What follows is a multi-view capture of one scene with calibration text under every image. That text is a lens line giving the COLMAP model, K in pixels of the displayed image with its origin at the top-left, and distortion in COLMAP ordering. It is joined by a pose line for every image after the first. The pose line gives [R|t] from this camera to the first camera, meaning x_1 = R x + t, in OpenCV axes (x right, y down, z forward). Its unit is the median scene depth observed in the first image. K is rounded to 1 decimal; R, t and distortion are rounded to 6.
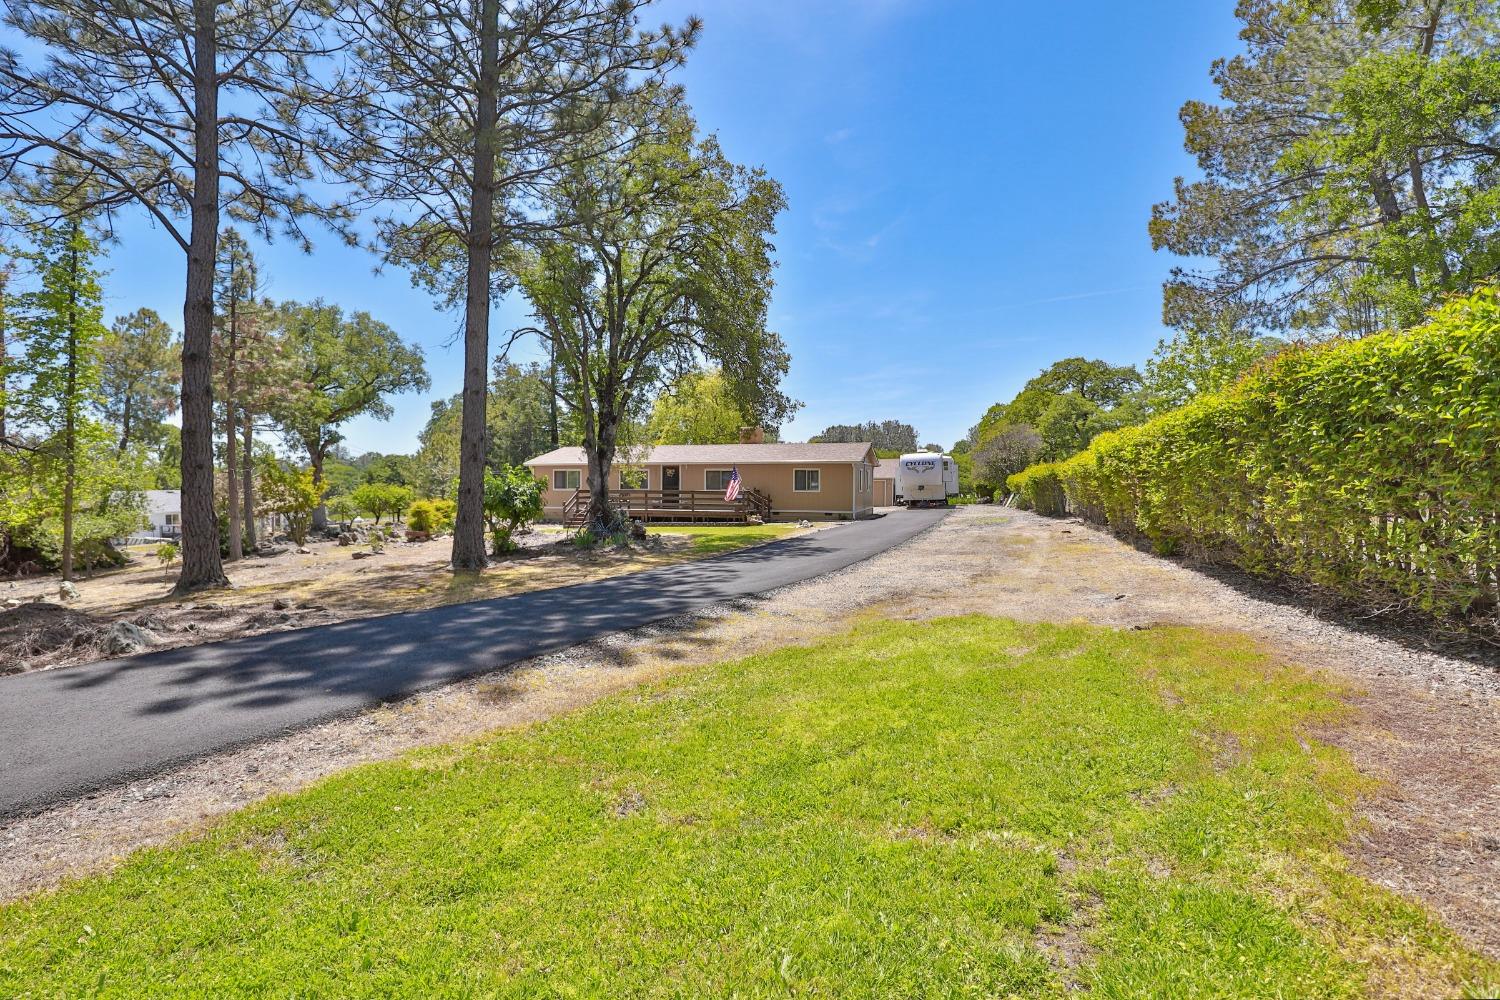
lens RADIAL K [[904.5, 0, 750.4], [0, 904.5, 519.4], [0, 0, 1]] dist [-0.023596, 0.000300]
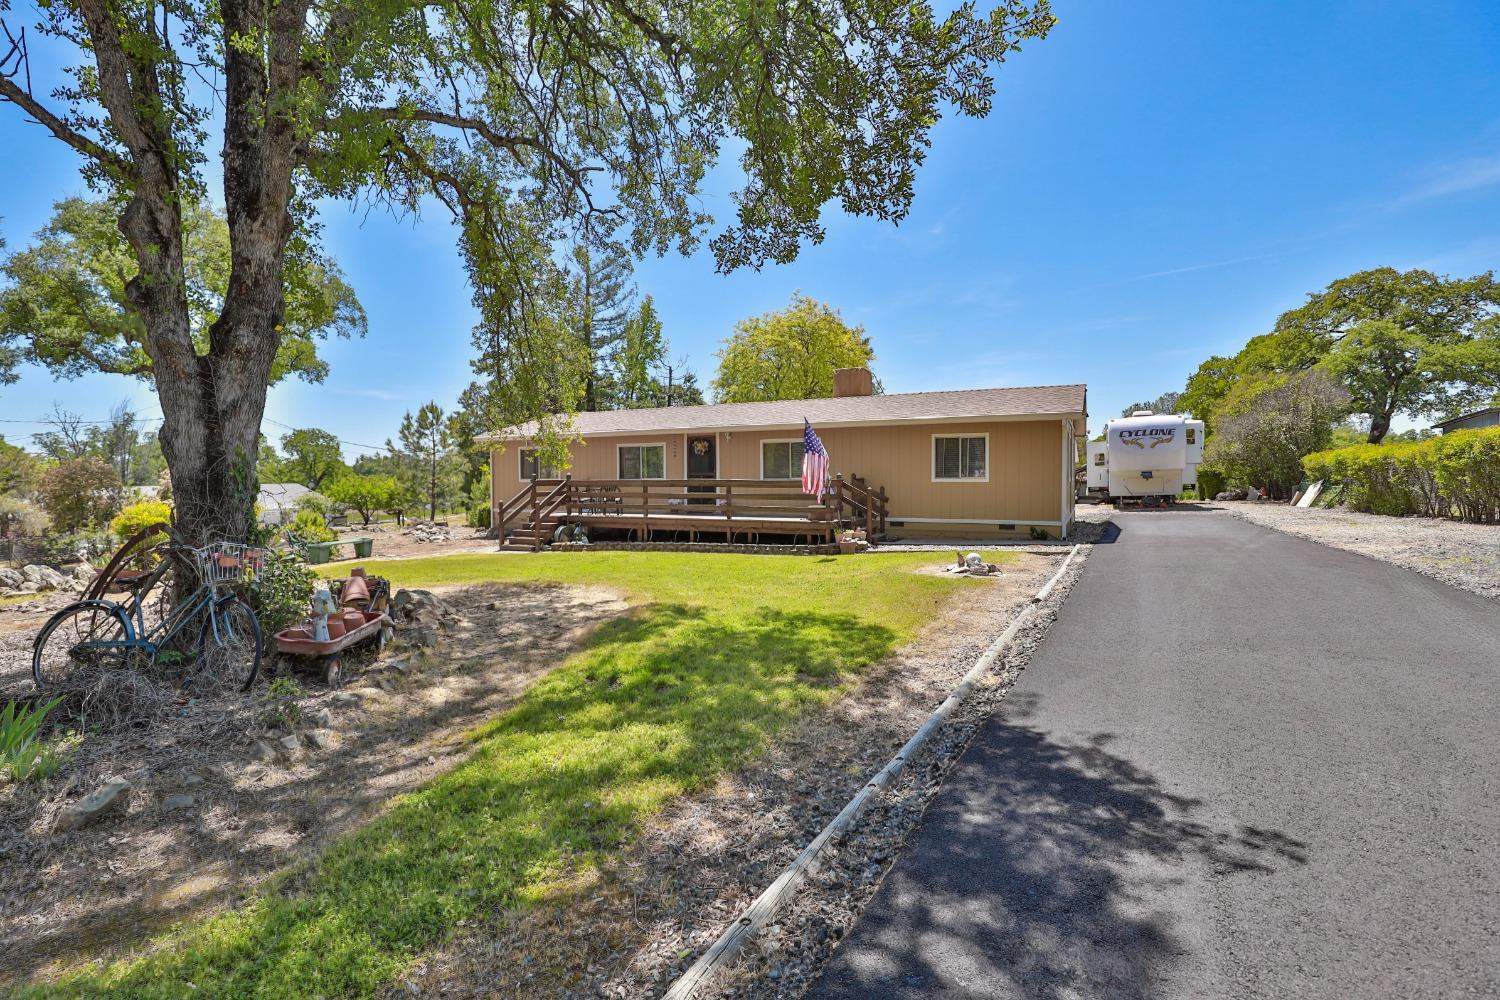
lens RADIAL K [[904.5, 0, 750.4], [0, 904.5, 519.4], [0, 0, 1]] dist [-0.023596, 0.000300]
pose [[0.991569, -0.000116, -0.129581, 0.012402], [0.000836, 0.999984, 0.005505, -0.011785], [0.129579, -0.005567, 0.991554, 0.464447]]
